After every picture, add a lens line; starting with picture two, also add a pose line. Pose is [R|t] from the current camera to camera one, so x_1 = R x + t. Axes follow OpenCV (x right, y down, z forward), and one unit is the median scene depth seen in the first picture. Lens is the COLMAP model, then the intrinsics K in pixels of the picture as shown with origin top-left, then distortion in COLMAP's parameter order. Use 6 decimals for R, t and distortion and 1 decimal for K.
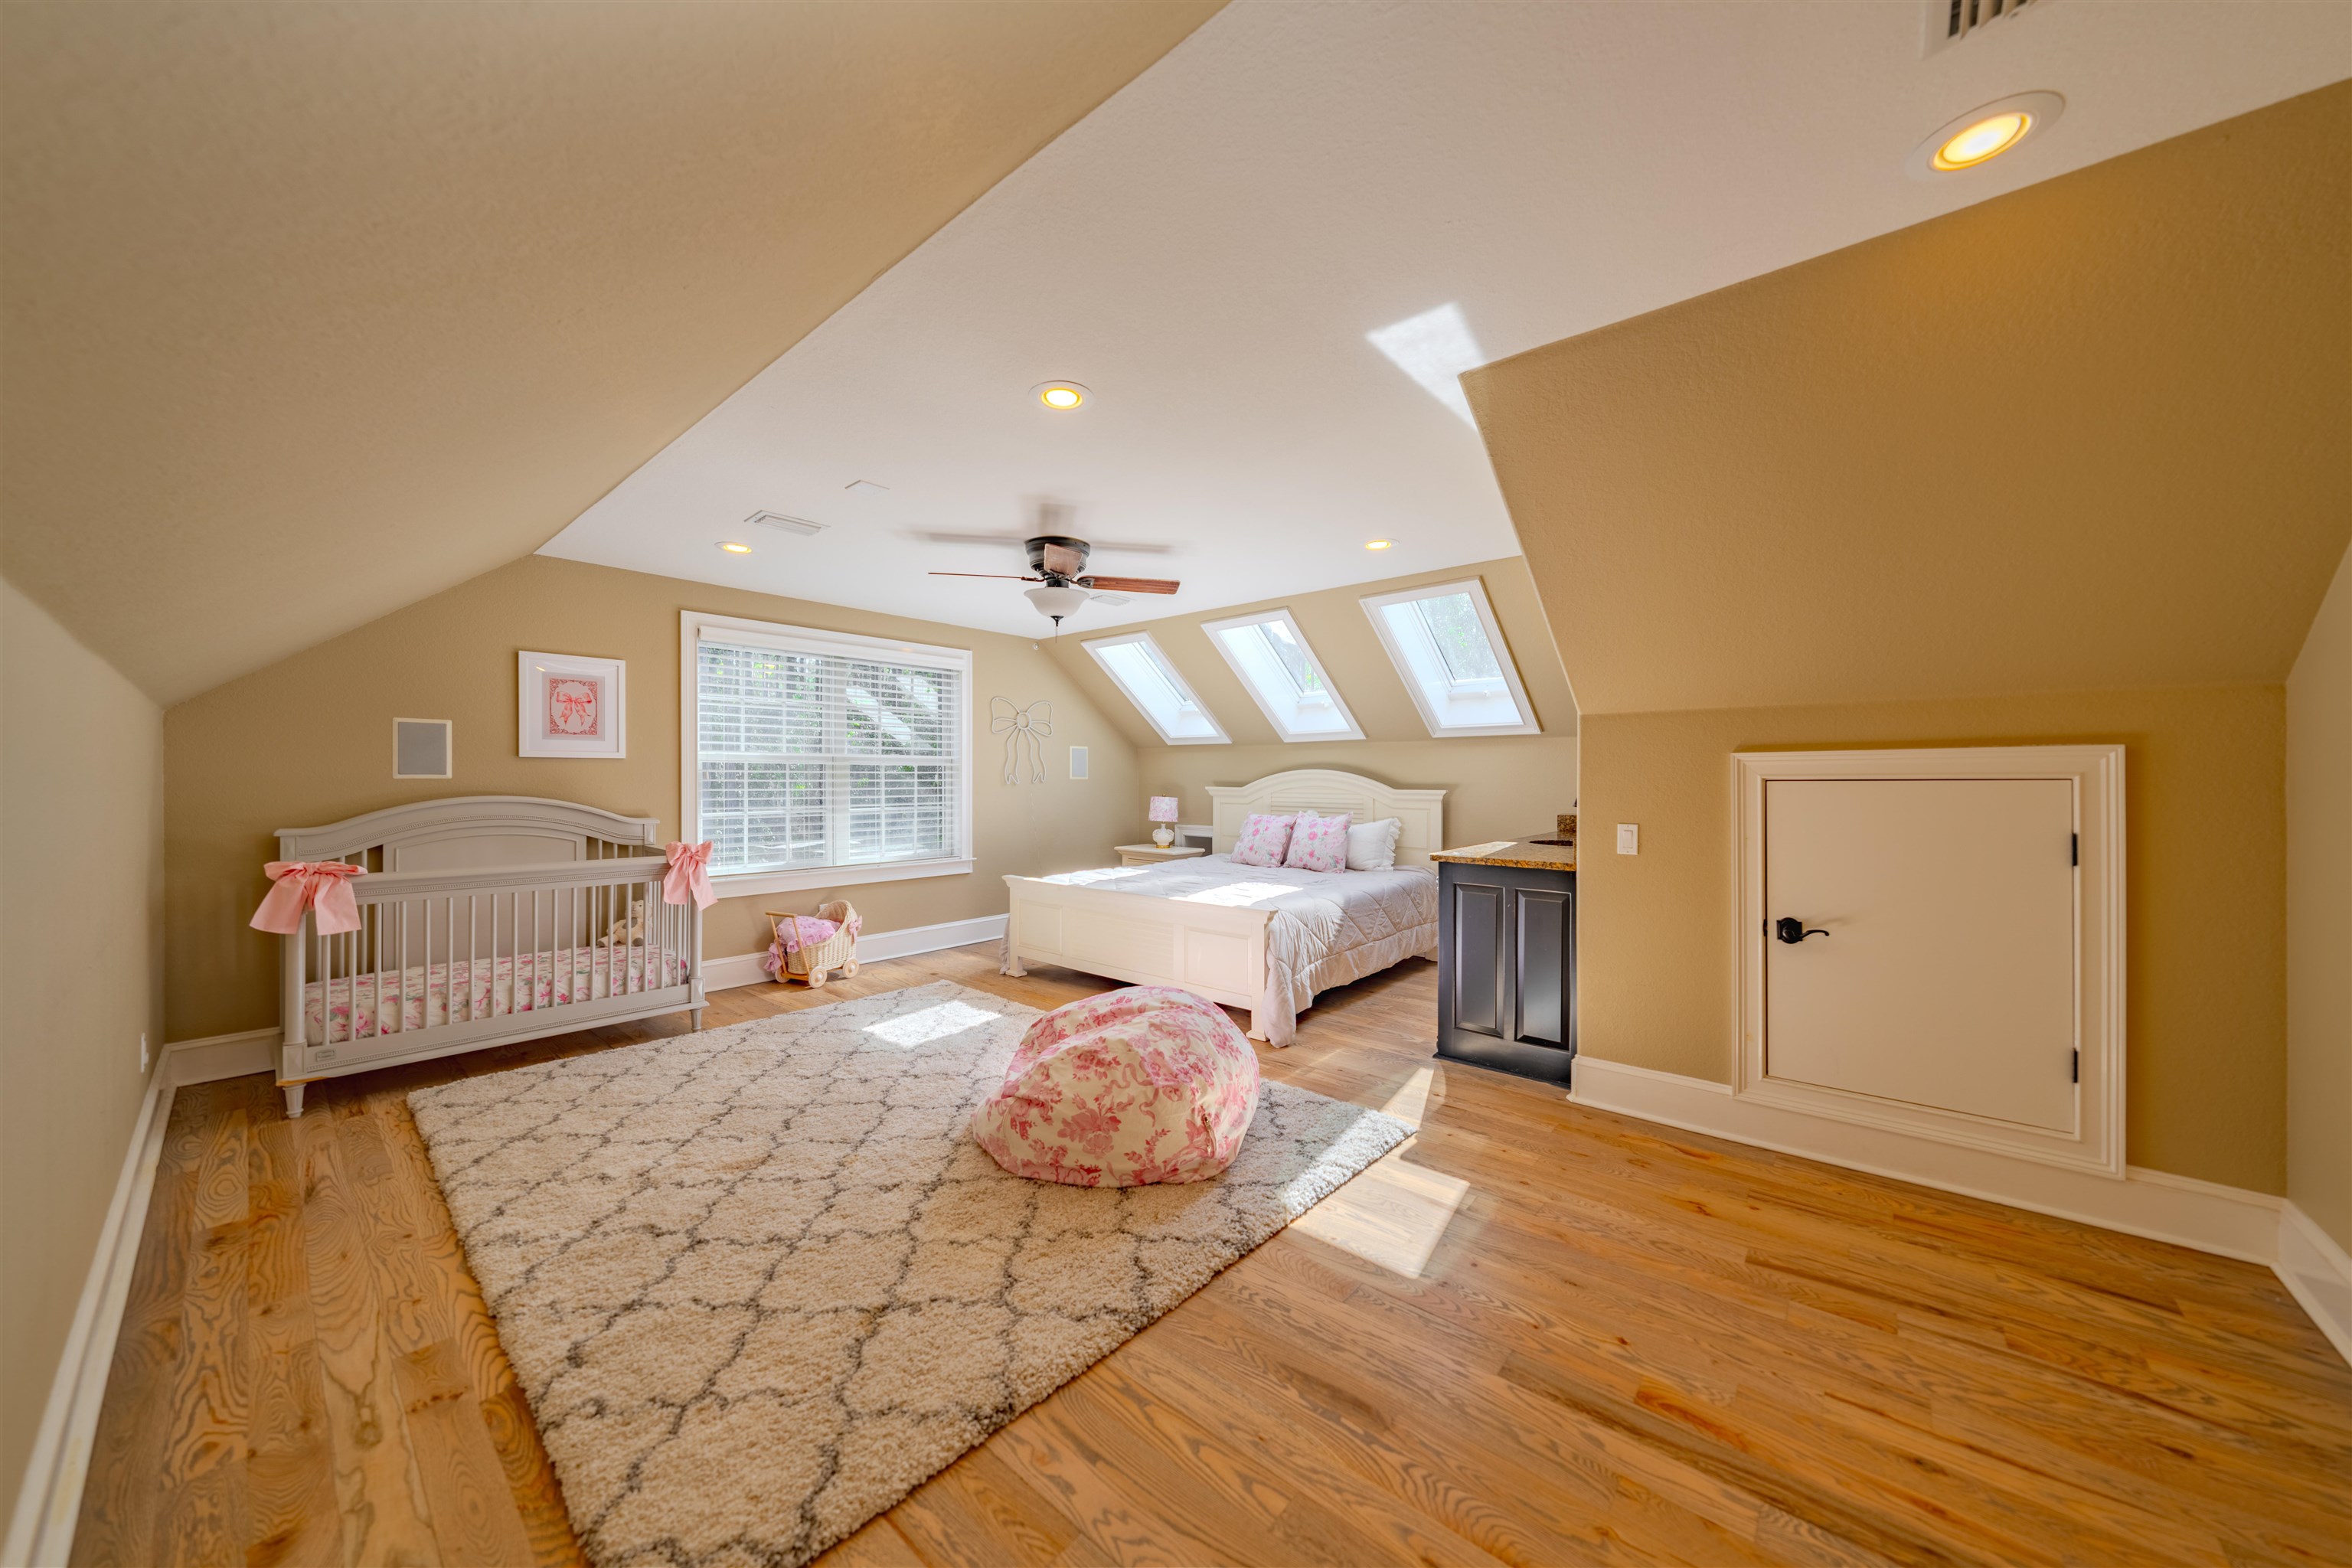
lens RADIAL K [[802.8, 0, 1181.1], [0, 802.8, 780.7], [0, 0, 1]] dist [0.000181, -0.000073]
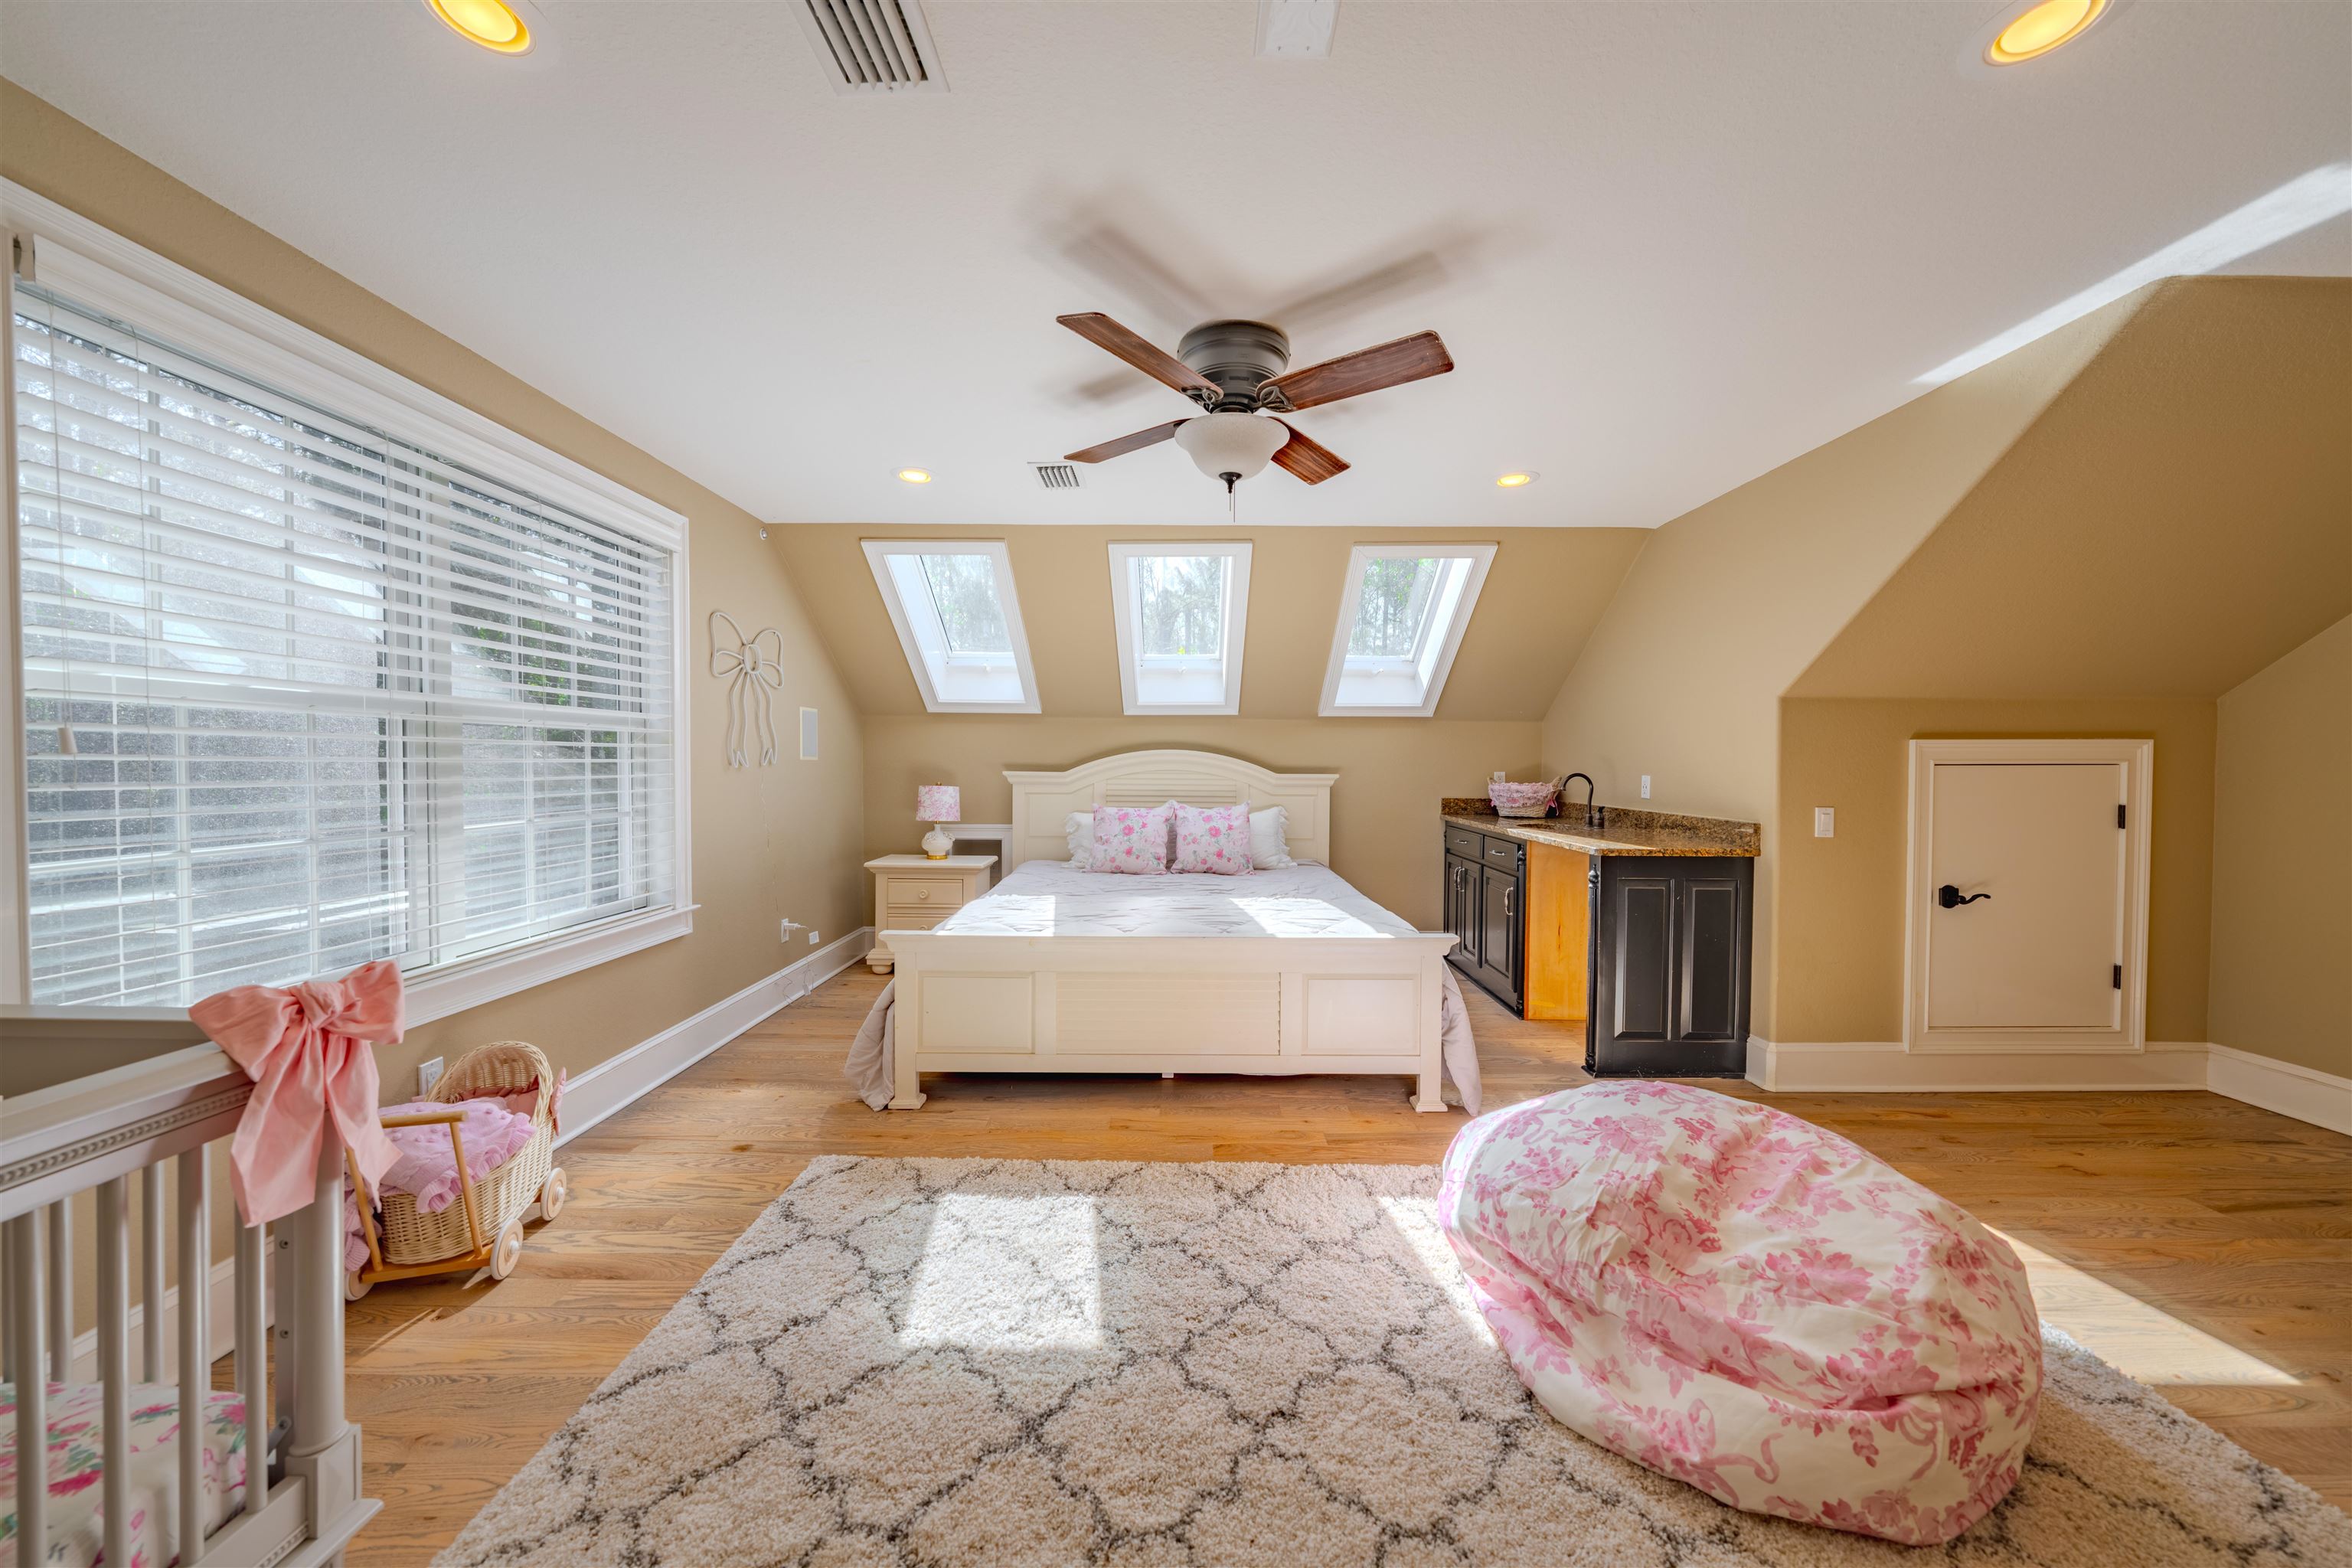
lens RADIAL K [[802.8, 0, 1178.4], [0, 802.8, 779.4], [0, 0, 1]] dist [0.000181, -0.000073]
pose [[0.758020, -0.009339, 0.652165, -0.565149], [-0.003003, 0.999837, 0.017807, 0.002391], [-0.652224, -0.015457, 0.757868, 0.595182]]
